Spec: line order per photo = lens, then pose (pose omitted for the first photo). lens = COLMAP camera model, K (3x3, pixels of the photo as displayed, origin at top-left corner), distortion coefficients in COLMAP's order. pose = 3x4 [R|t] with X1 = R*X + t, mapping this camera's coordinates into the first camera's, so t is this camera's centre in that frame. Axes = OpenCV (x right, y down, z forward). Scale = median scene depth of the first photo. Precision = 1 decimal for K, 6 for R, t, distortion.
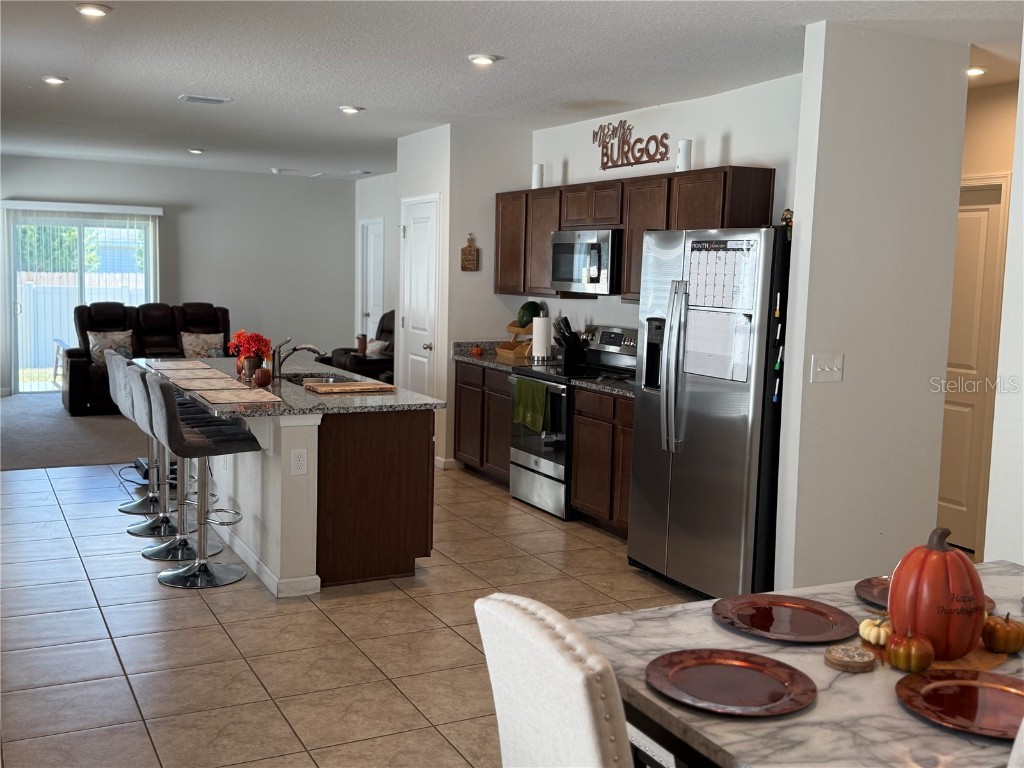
lens RADIAL K [[1107.5, 0, 512.0], [0, 1107.5, 384.0], [0, 0, 1]] dist [0.162899, -0.368841]
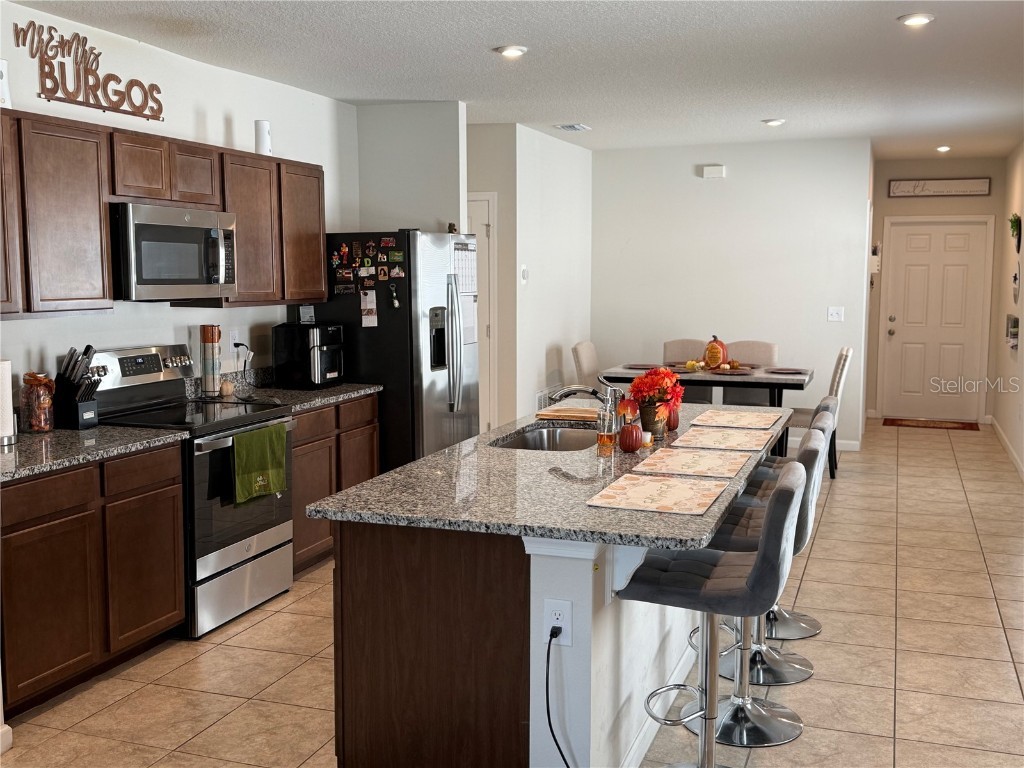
lens RADIAL K [[1107.5, 0, 512.0], [0, 1107.5, 384.0], [0, 0, 1]] dist [0.162899, -0.368841]
pose [[-0.703599, -0.097944, 0.703815, -0.599369], [0.056451, 0.979621, 0.192759, -0.159542], [-0.708351, 0.175356, -0.683731, 1.398821]]
